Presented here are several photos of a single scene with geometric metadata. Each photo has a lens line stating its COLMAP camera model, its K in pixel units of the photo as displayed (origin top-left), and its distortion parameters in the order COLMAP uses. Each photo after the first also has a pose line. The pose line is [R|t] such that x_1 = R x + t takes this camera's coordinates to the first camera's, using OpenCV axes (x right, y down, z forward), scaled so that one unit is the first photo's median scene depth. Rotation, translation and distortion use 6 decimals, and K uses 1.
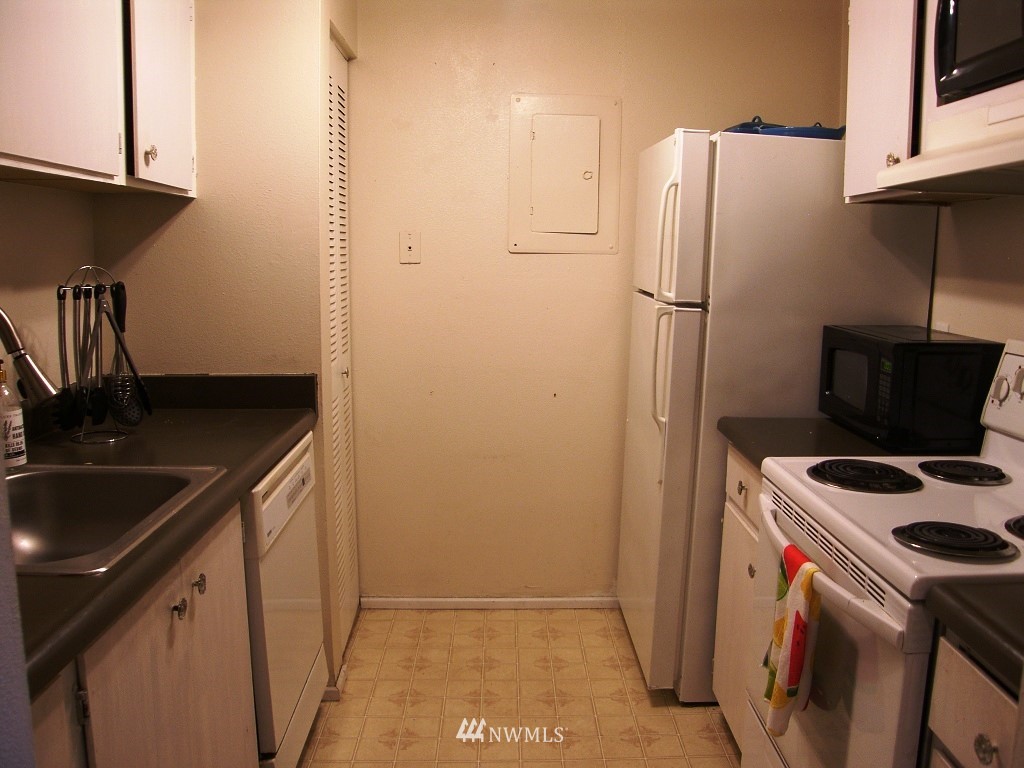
lens RADIAL K [[881.8, 0, 519.2], [0, 881.8, 385.0], [0, 0, 1]] dist [-0.184236, 0.142242]
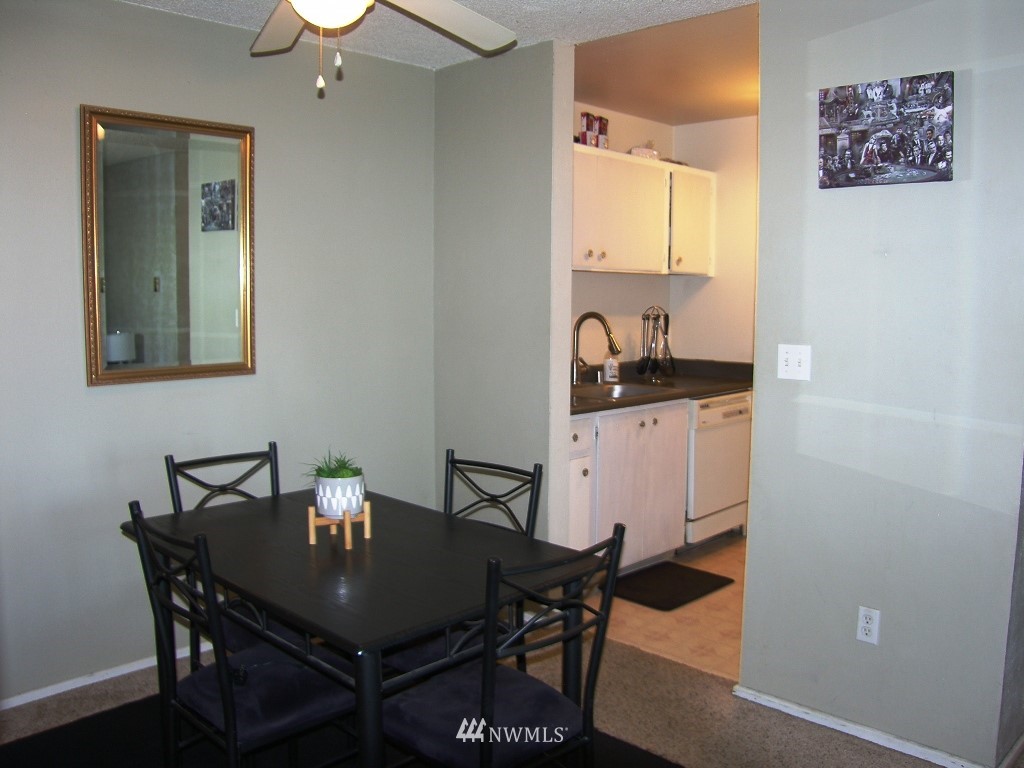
lens RADIAL K [[881.8, 0, 514.3], [0, 881.8, 381.8], [0, 0, 1]] dist [-0.184236, 0.142242]
pose [[0.693431, 0.071840, -0.716933, 0.694445], [-0.112339, 0.993628, -0.009090, 0.094245], [0.711712, 0.086843, 0.697083, -0.682584]]
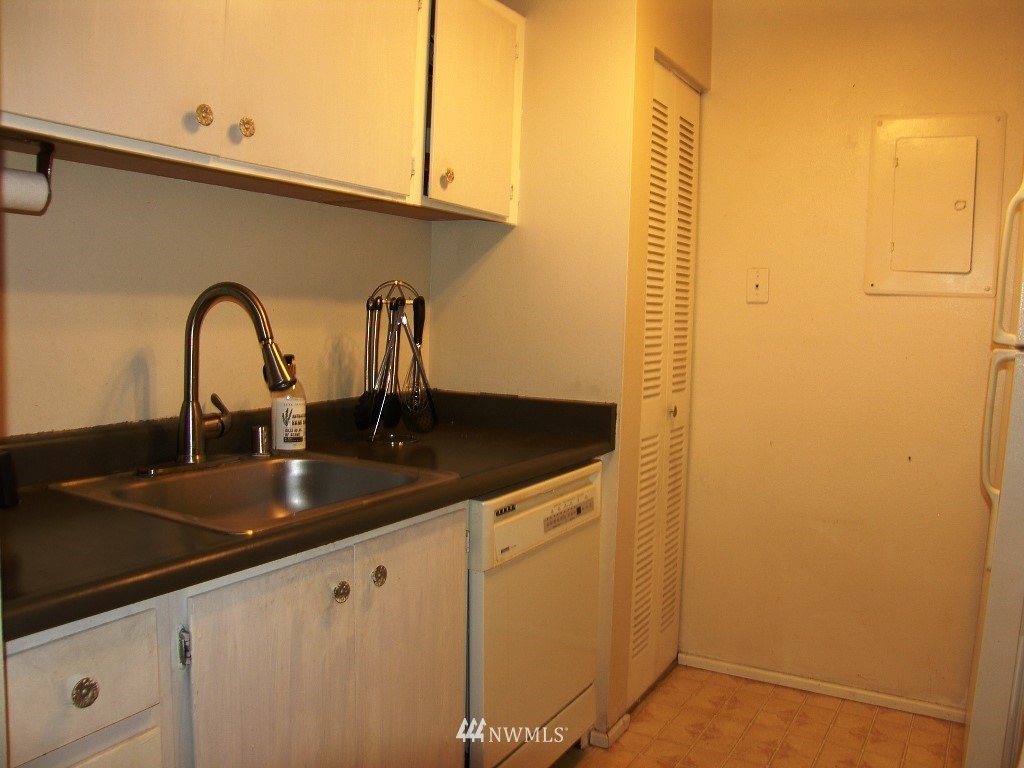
lens RADIAL K [[881.8, 0, 514.8], [0, 881.8, 379.5], [0, 0, 1]] dist [-0.184236, 0.142242]
pose [[0.853873, 0.060907, -0.516905, 0.150285], [-0.103178, 0.993228, -0.053407, 0.020640], [0.510152, 0.098936, 0.854375, 0.088160]]
